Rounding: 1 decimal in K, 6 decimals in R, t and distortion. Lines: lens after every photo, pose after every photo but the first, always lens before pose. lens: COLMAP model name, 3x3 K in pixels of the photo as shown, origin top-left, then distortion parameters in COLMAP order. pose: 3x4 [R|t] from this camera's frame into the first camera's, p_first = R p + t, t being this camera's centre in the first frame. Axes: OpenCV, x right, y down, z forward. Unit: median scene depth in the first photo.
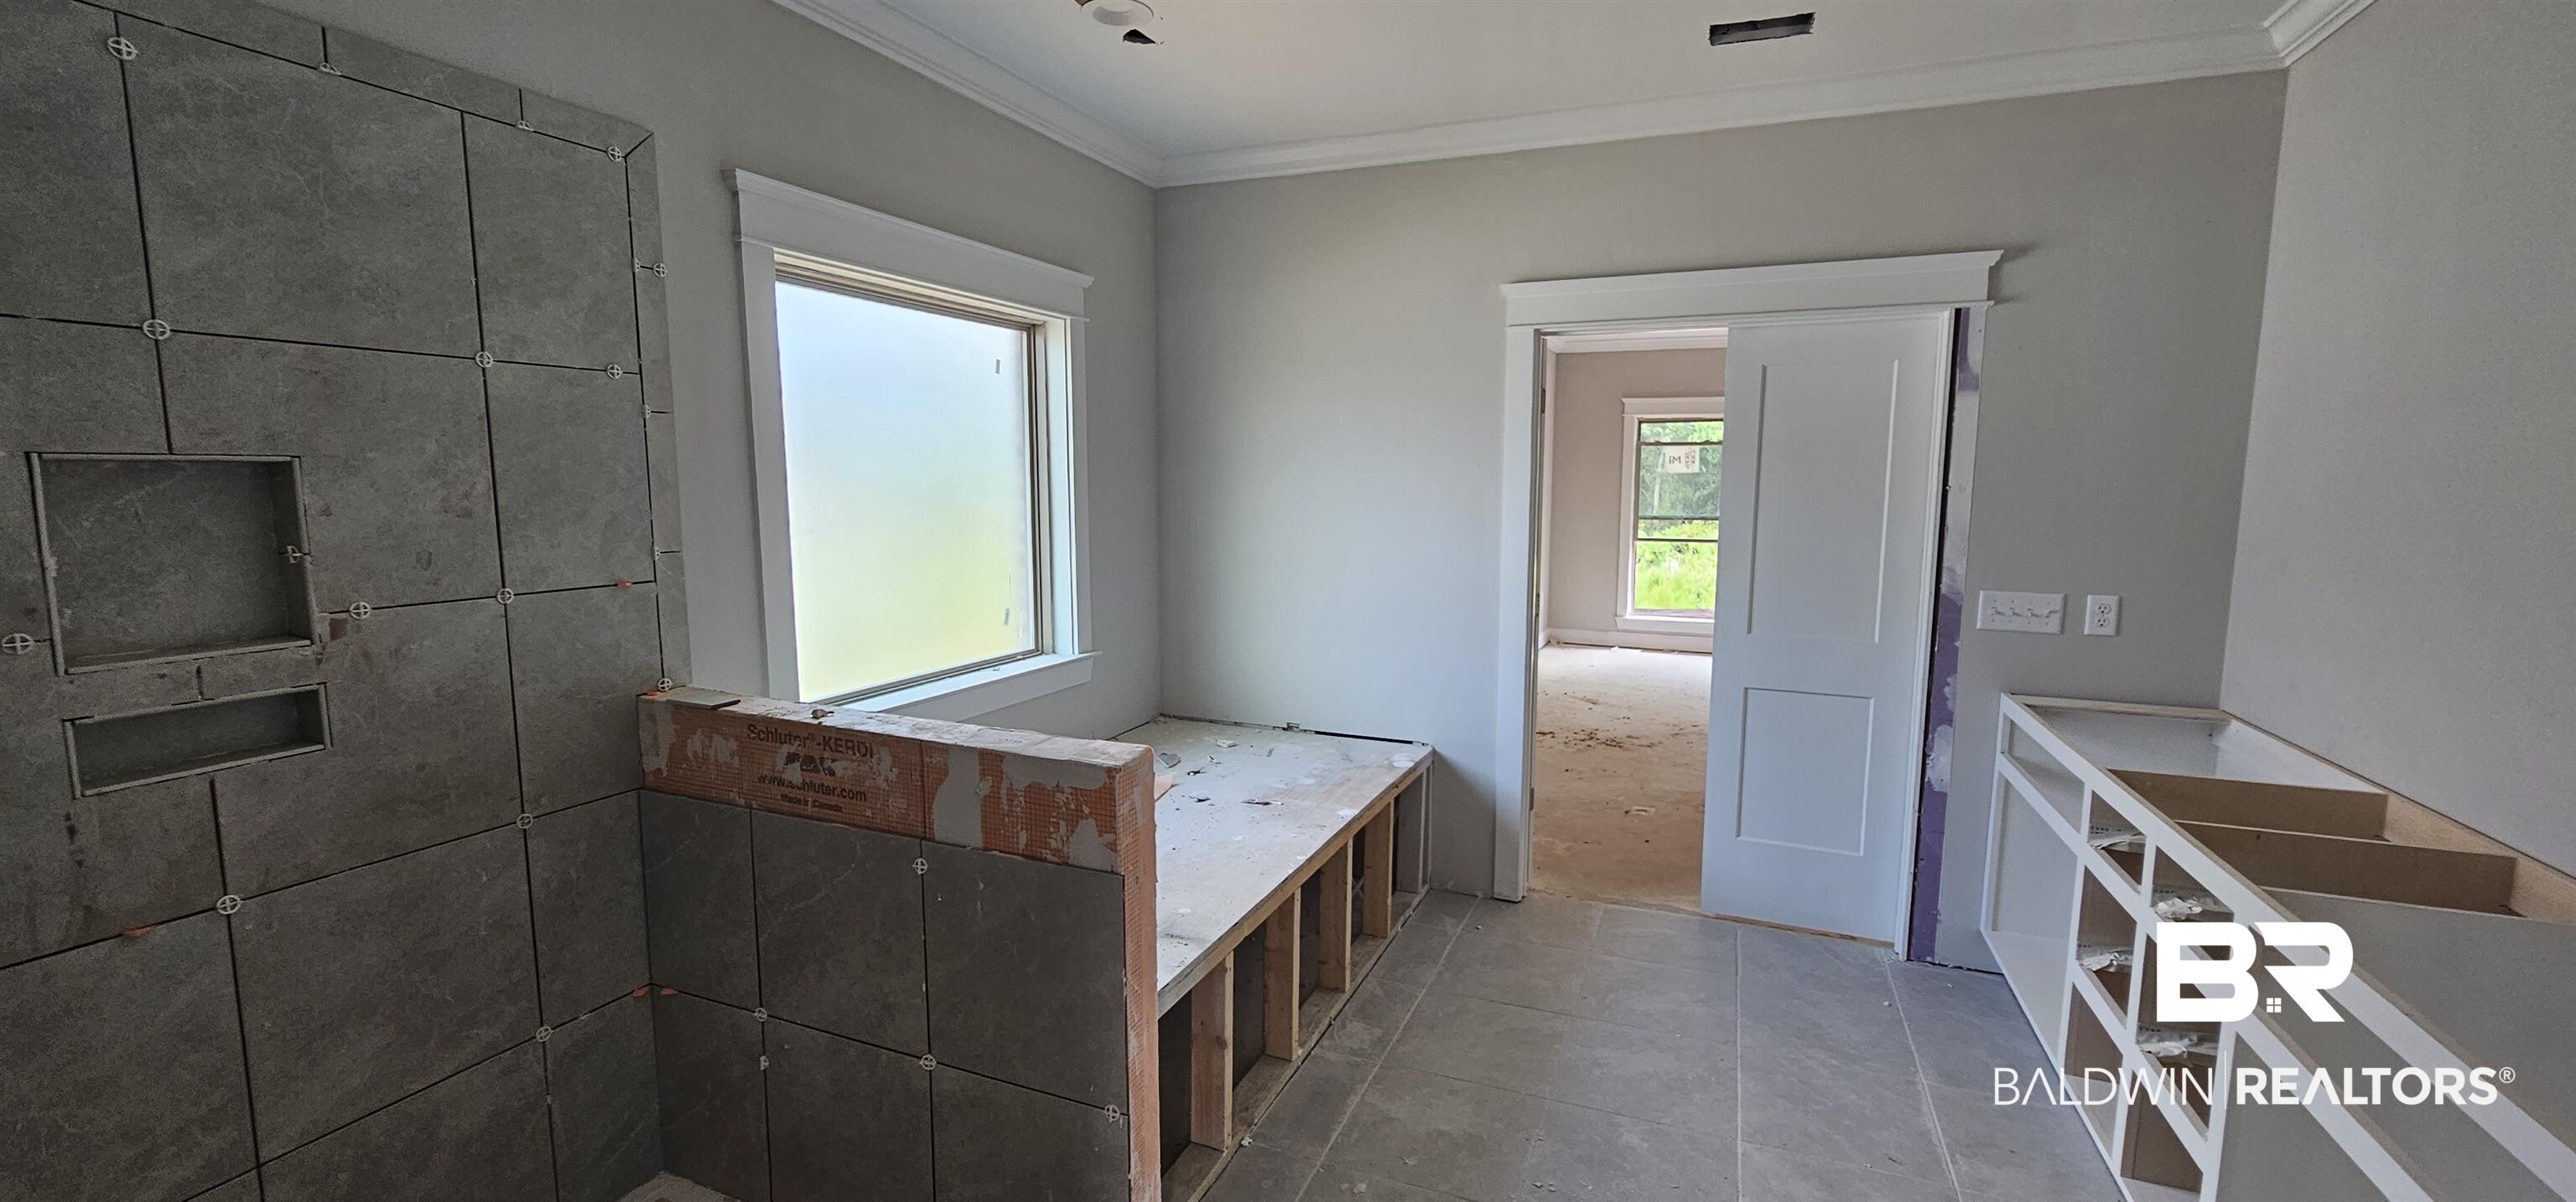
lens RADIAL K [[1059.4, 0, 1286.8], [0, 1059.4, 600.7], [0, 0, 1]] dist [-0.000100, -0.000009]
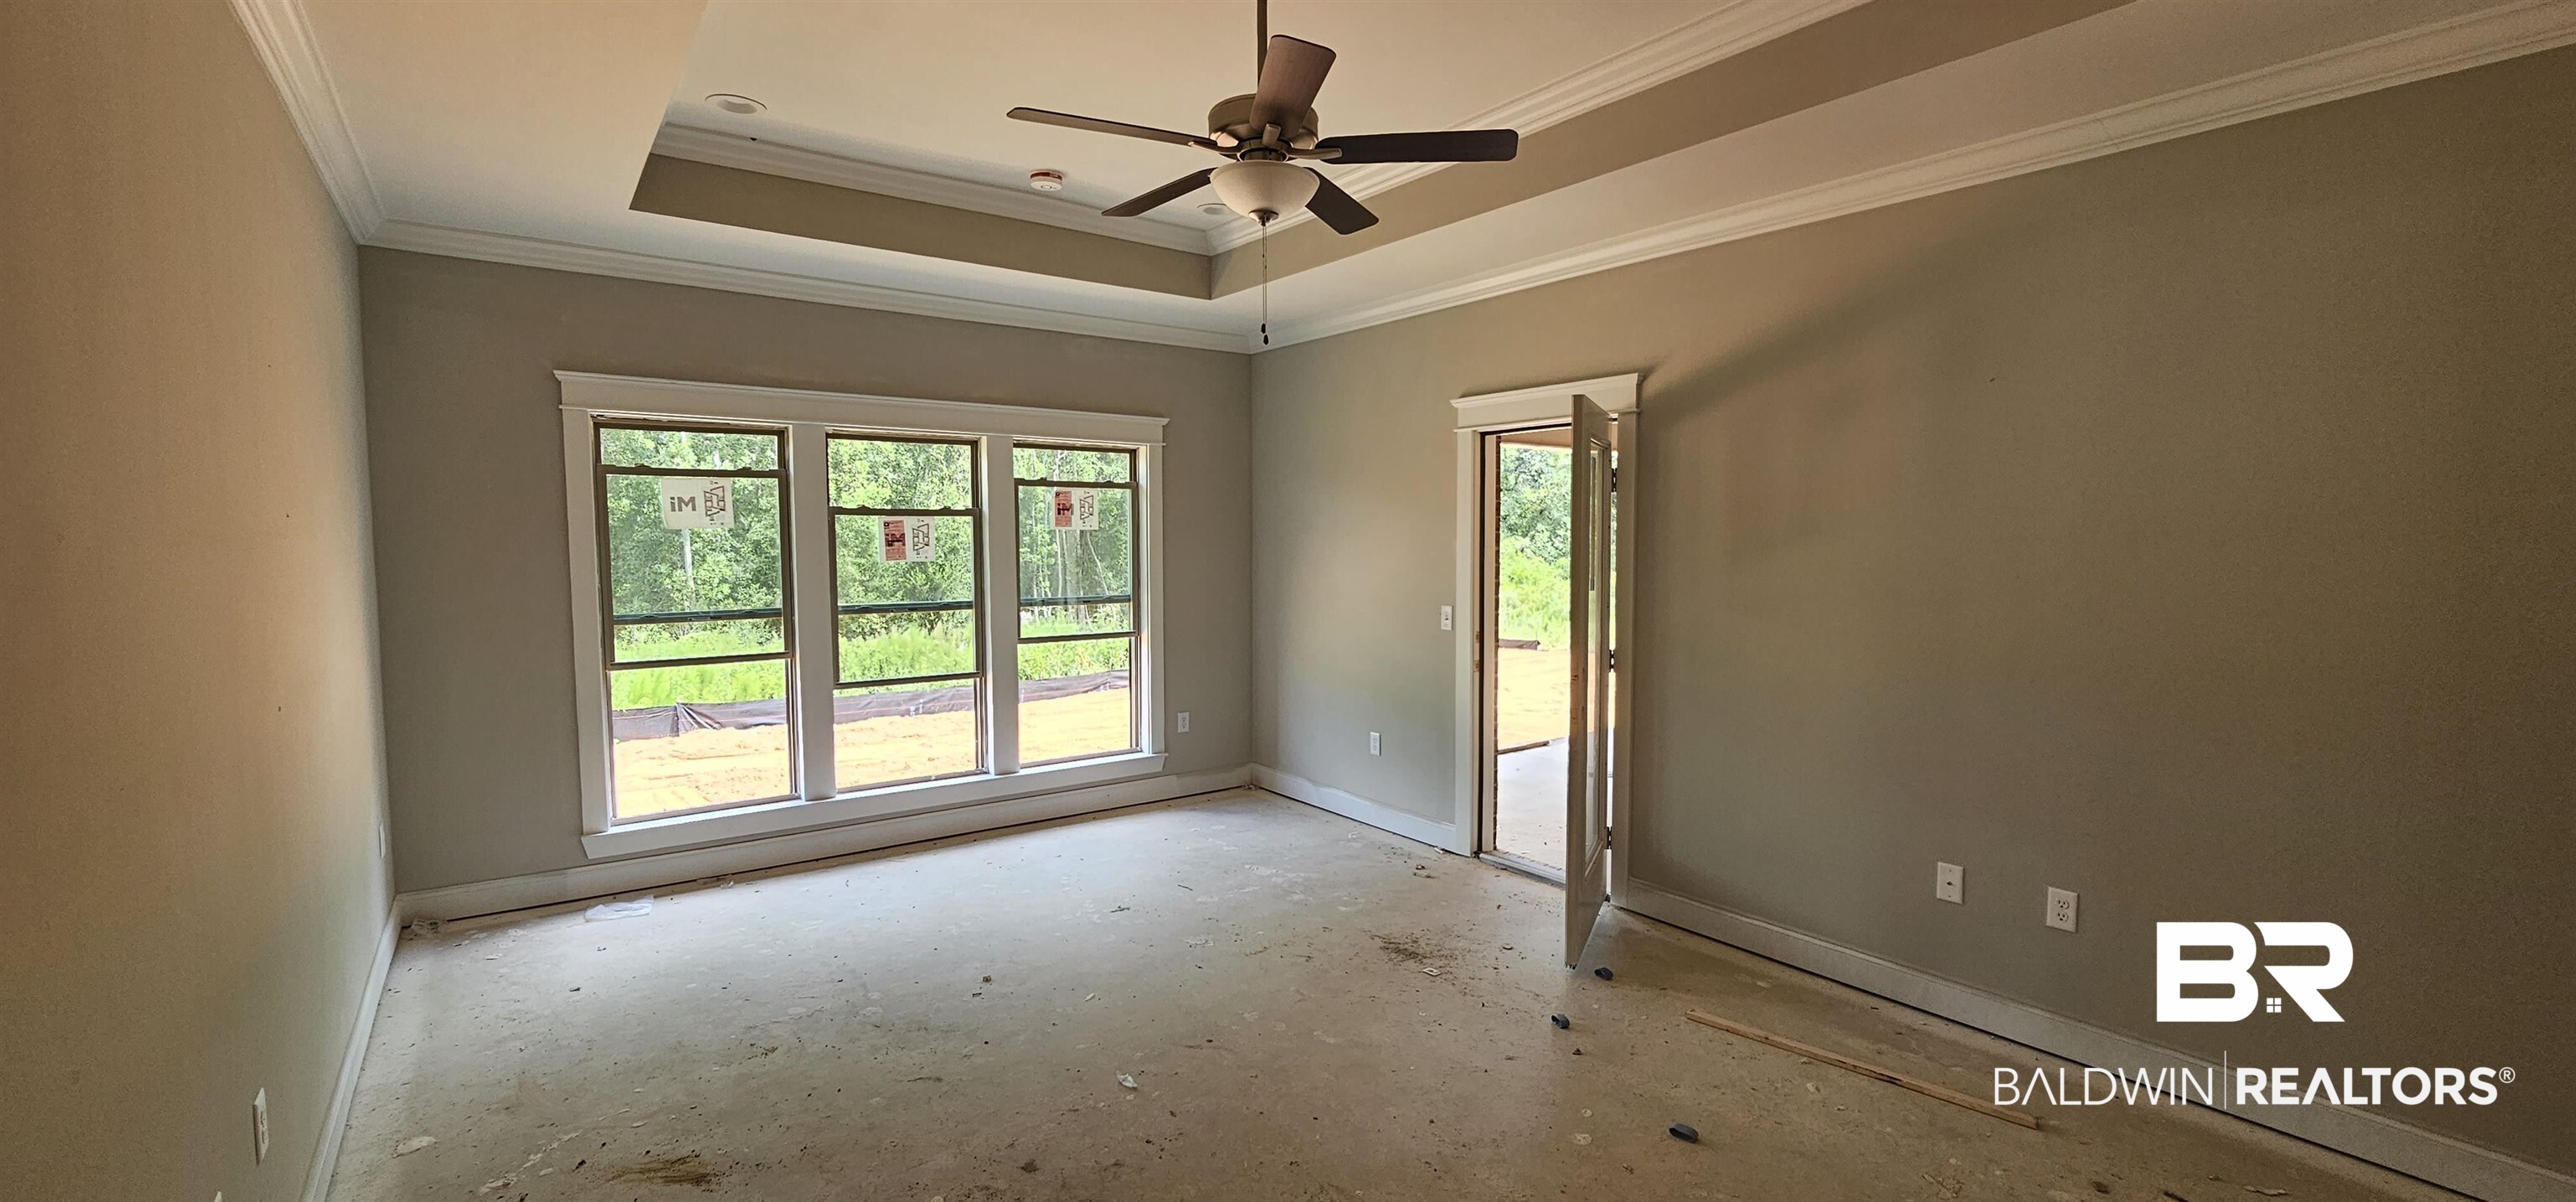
lens RADIAL K [[1059.4, 0, 1287.2], [0, 1059.4, 594.2], [0, 0, 1]] dist [-0.000100, -0.000009]
pose [[0.515621, -0.056540, 0.854949, 0.078208], [0.105281, 0.994440, 0.002270, -0.059936], [-0.850324, 0.088839, 0.518707, 0.489445]]
